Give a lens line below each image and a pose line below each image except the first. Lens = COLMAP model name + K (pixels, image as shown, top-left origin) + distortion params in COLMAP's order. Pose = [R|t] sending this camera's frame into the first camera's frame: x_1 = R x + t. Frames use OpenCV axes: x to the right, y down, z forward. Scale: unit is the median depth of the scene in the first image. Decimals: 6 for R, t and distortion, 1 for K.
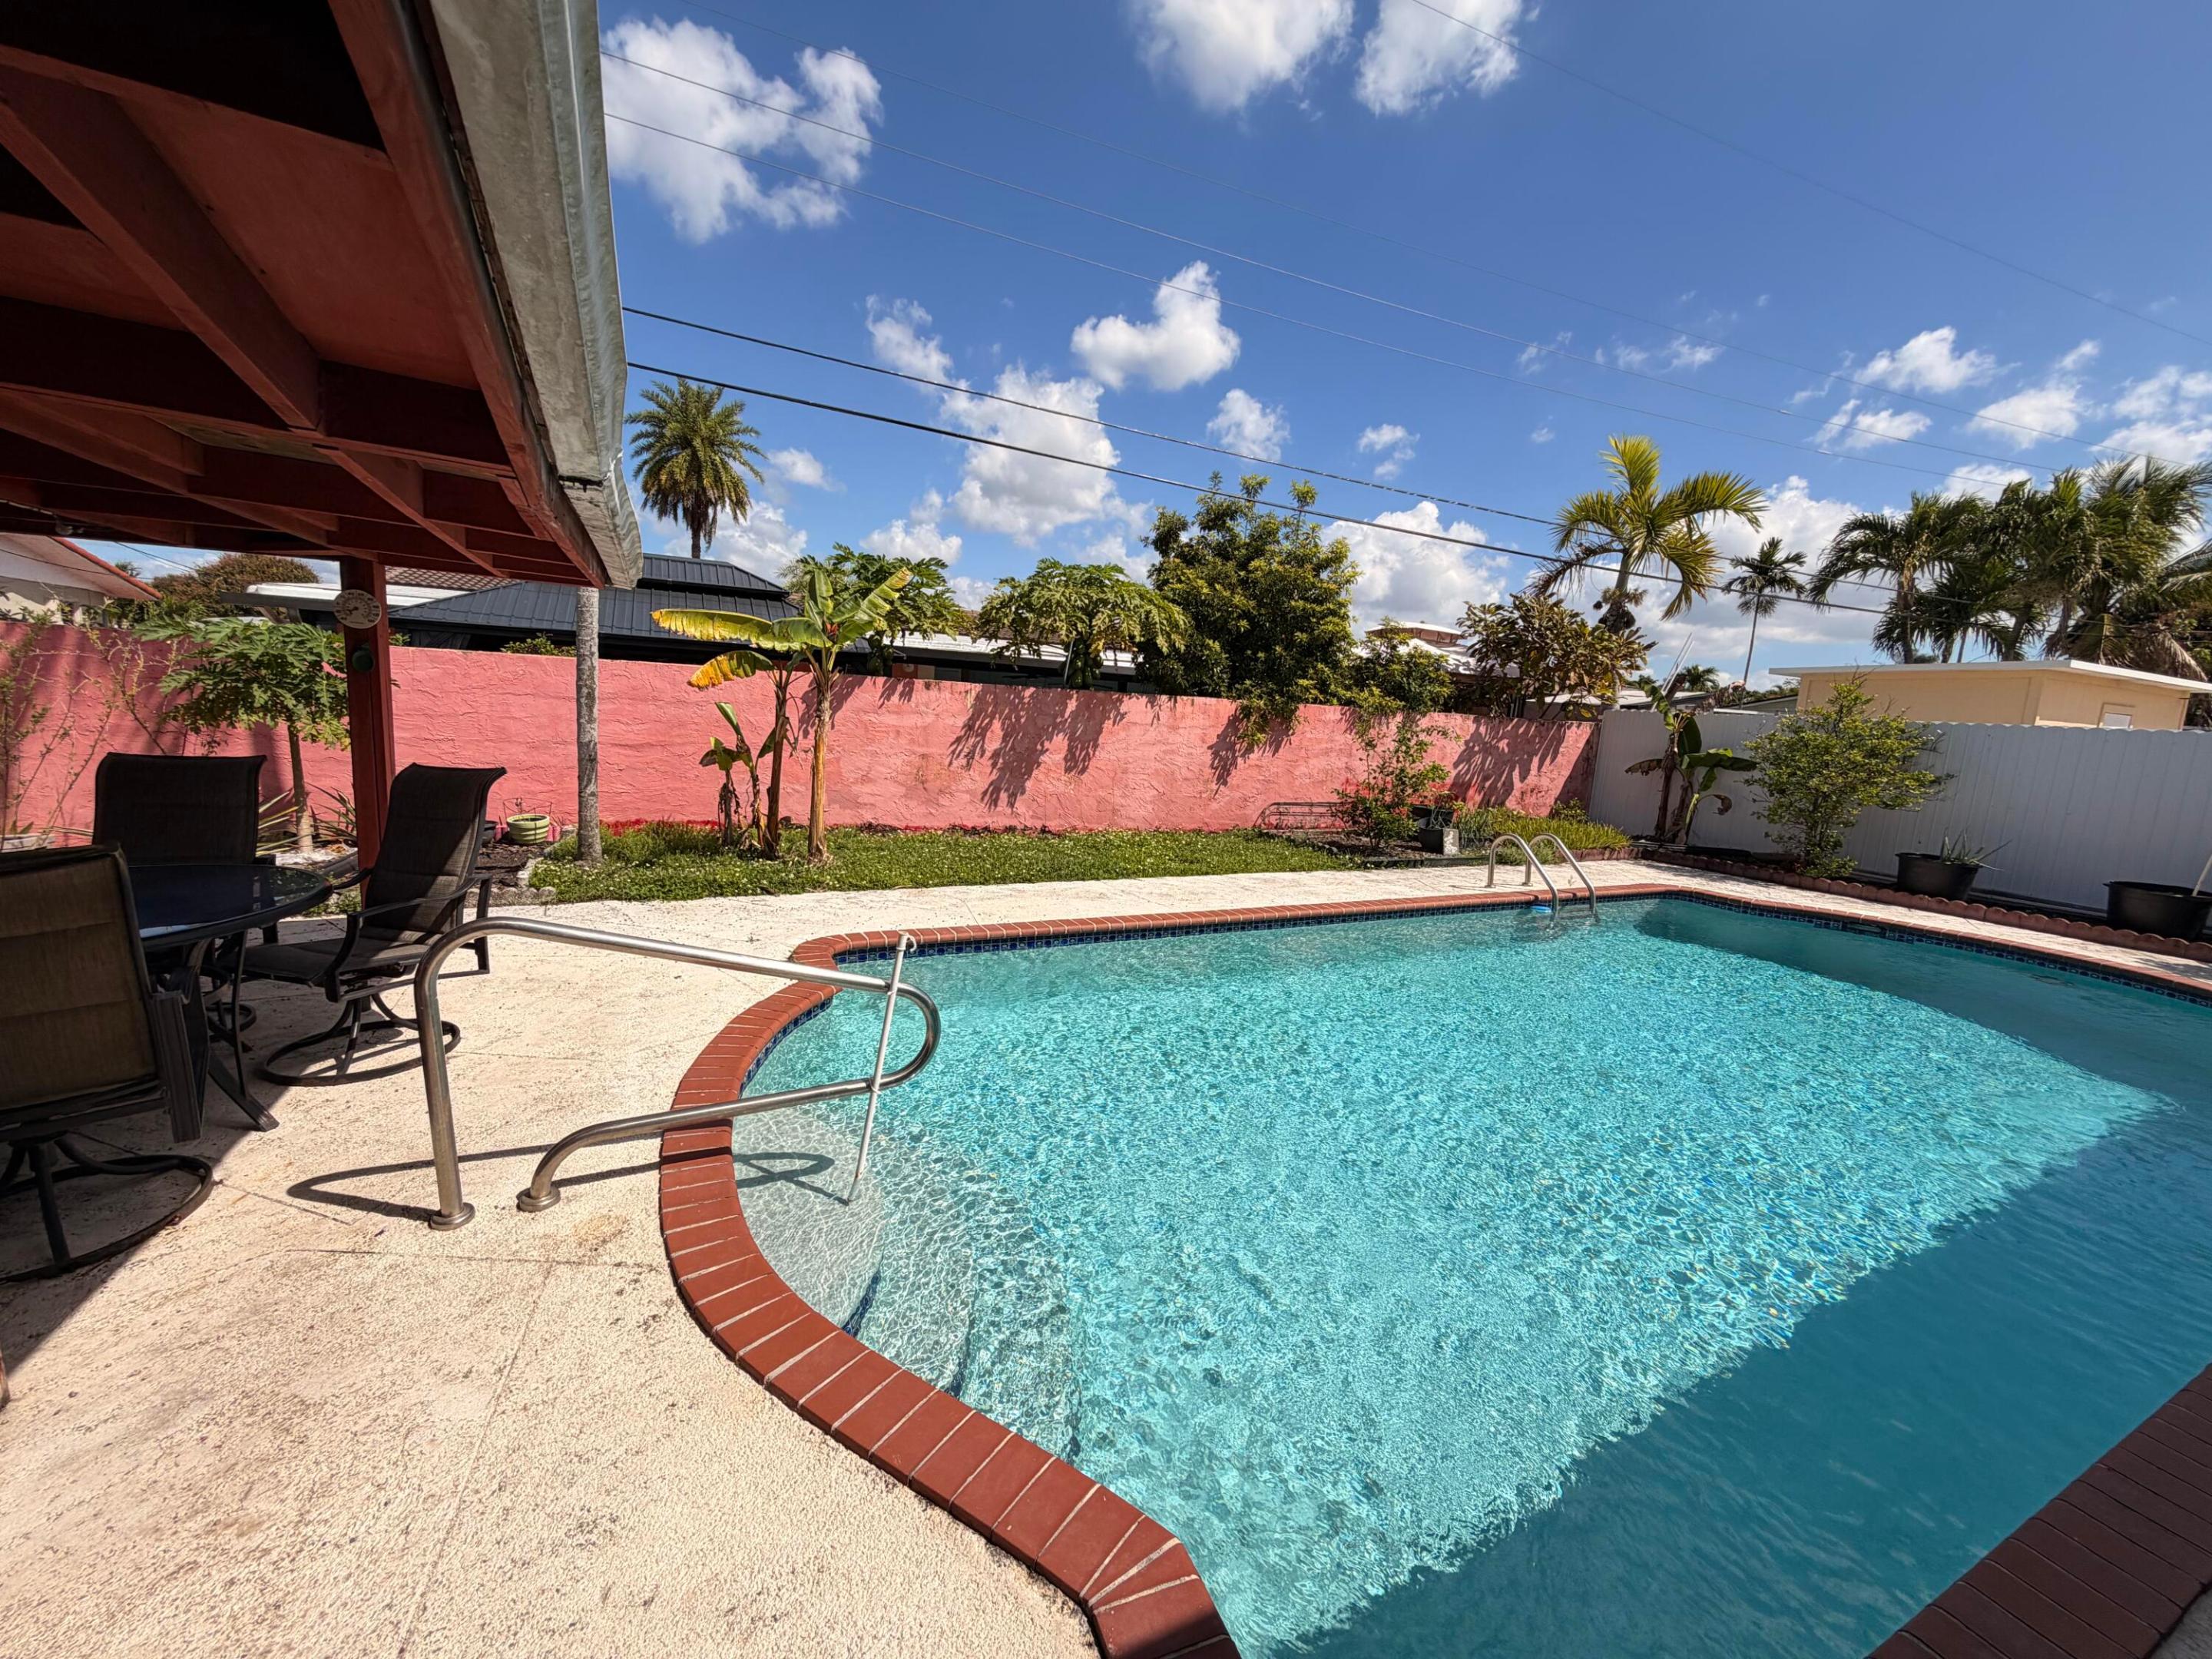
lens RADIAL K [[883.2, 0, 1104.2], [0, 883.2, 821.6], [0, 0, 1]] dist [-0.003430, 0.000063]
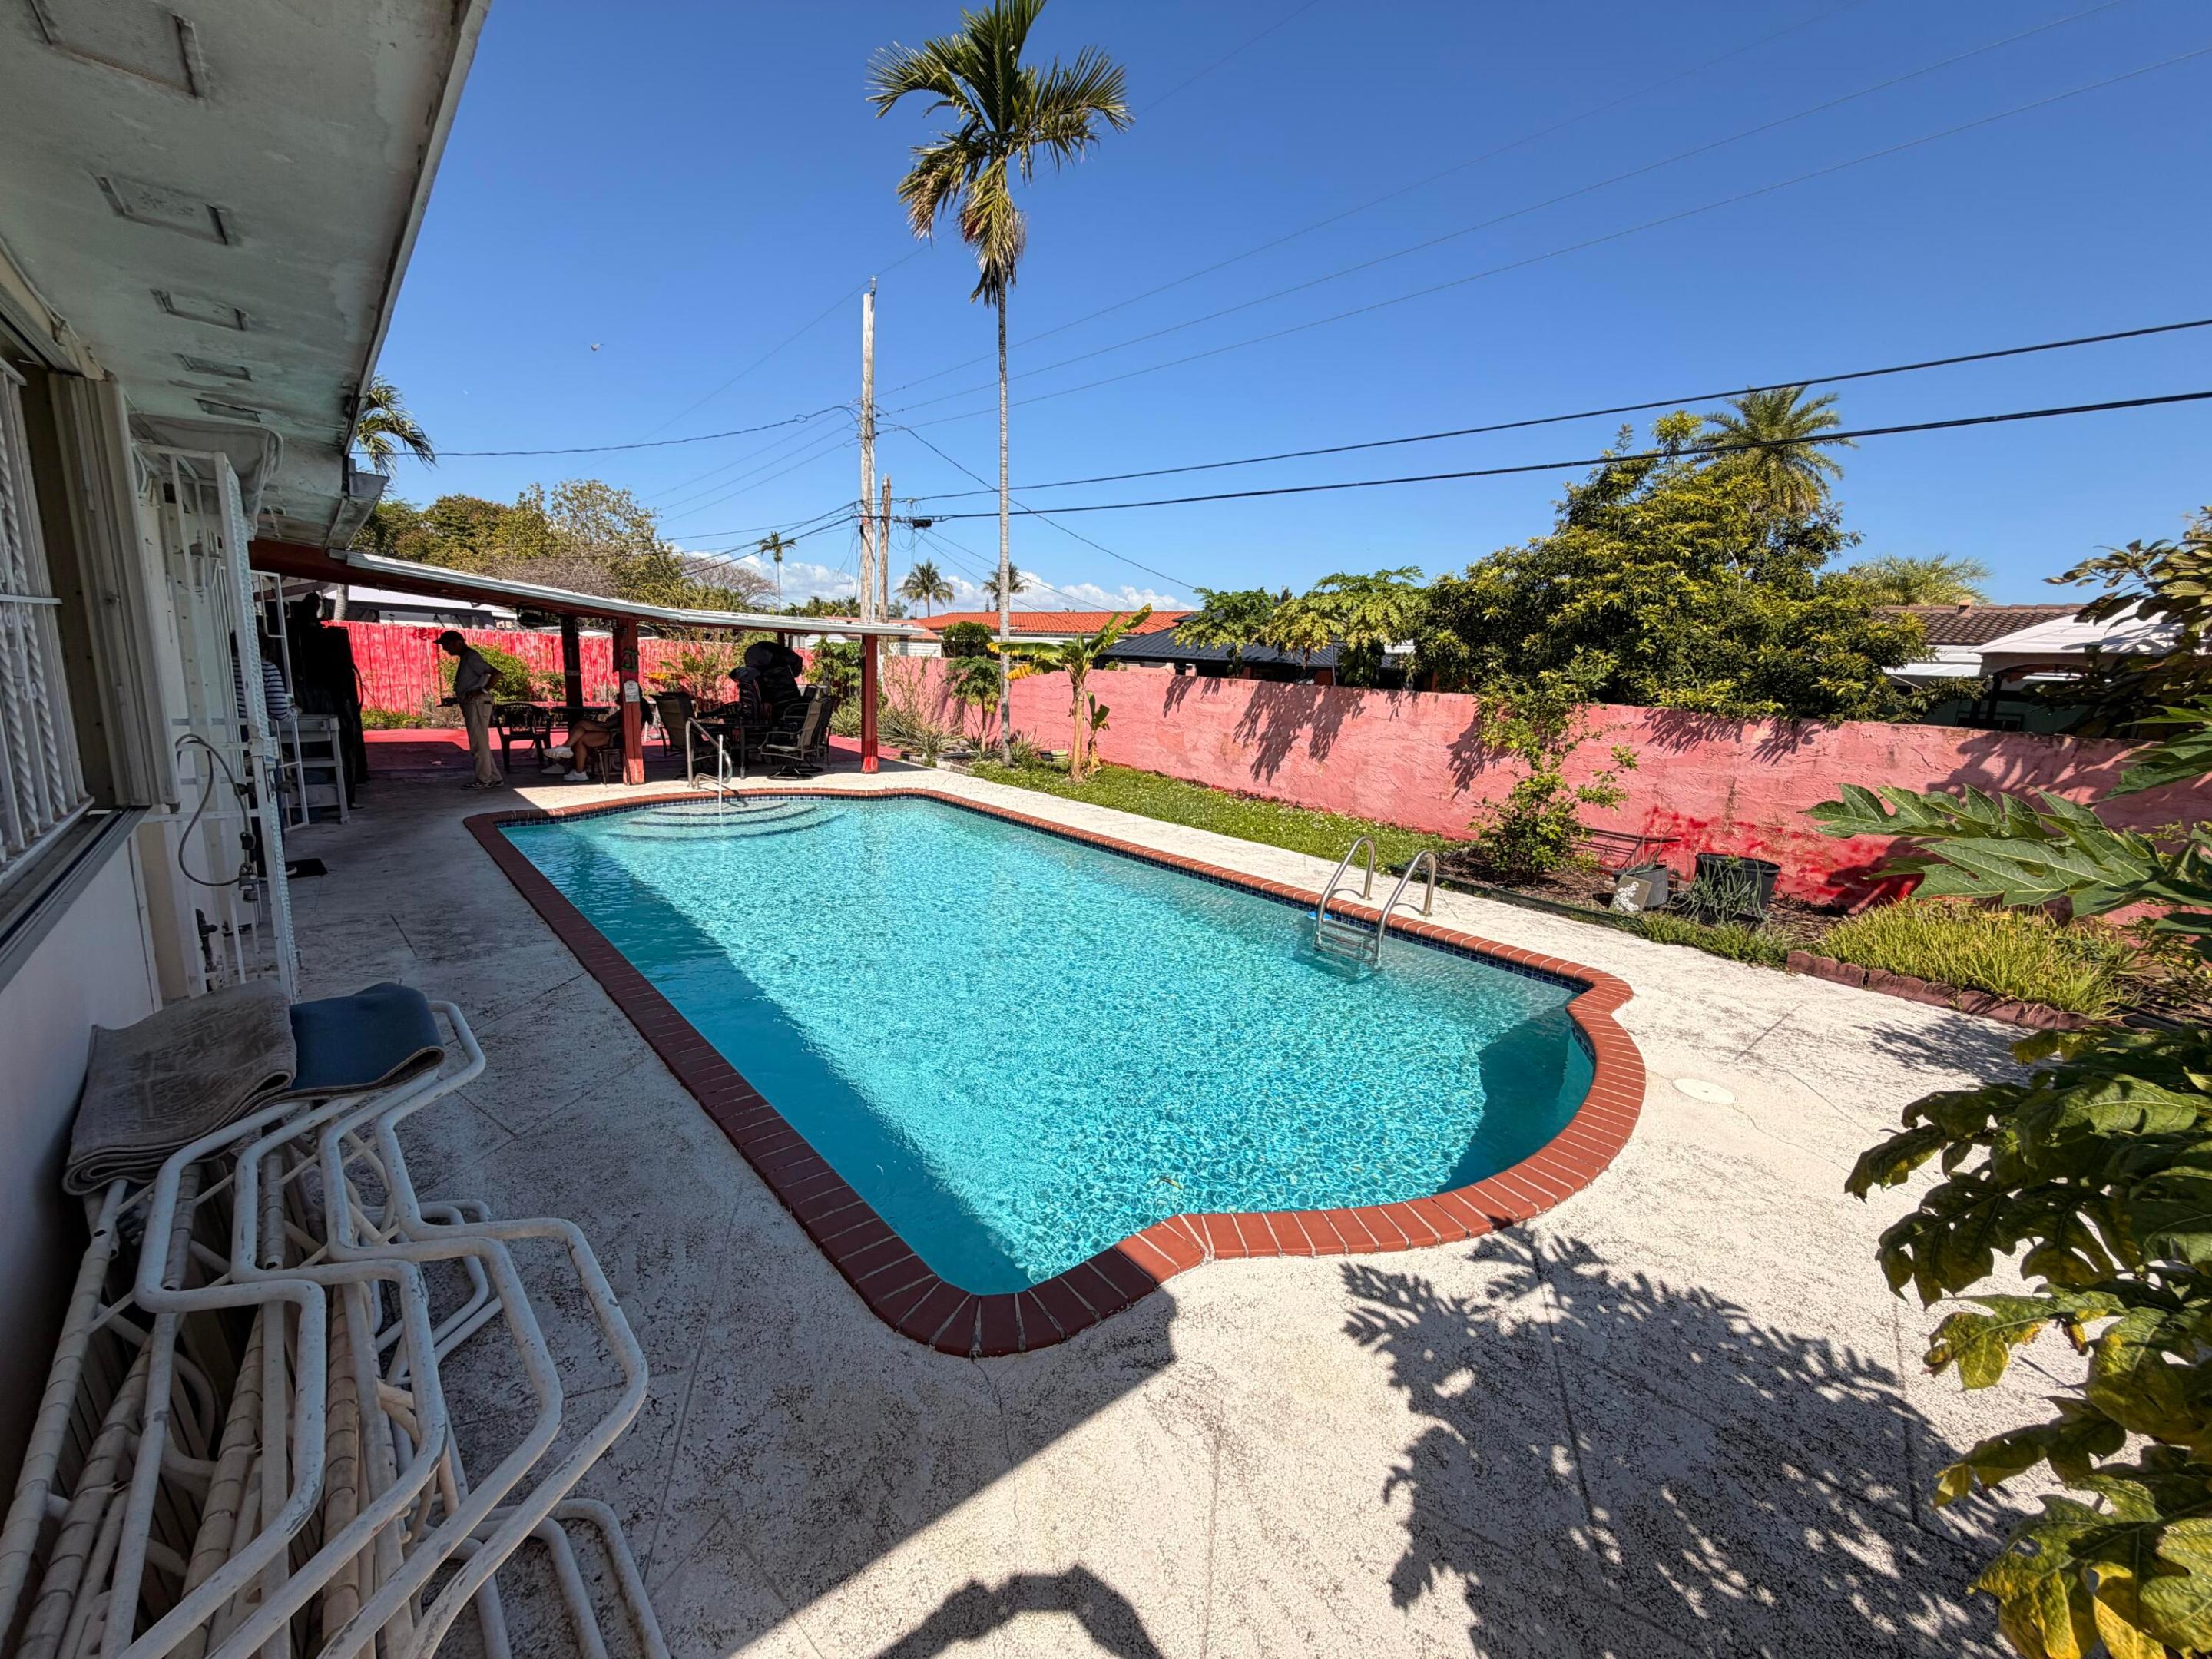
lens RADIAL K [[883.2, 0, 1103.6], [0, 883.2, 837.0], [0, 0, 1]] dist [-0.003430, 0.000063]
pose [[0.284650, 0.149777, -0.946859, 0.996234], [-0.159370, 0.981368, 0.107325, -0.034455], [0.945291, 0.120351, 0.303217, 0.409444]]
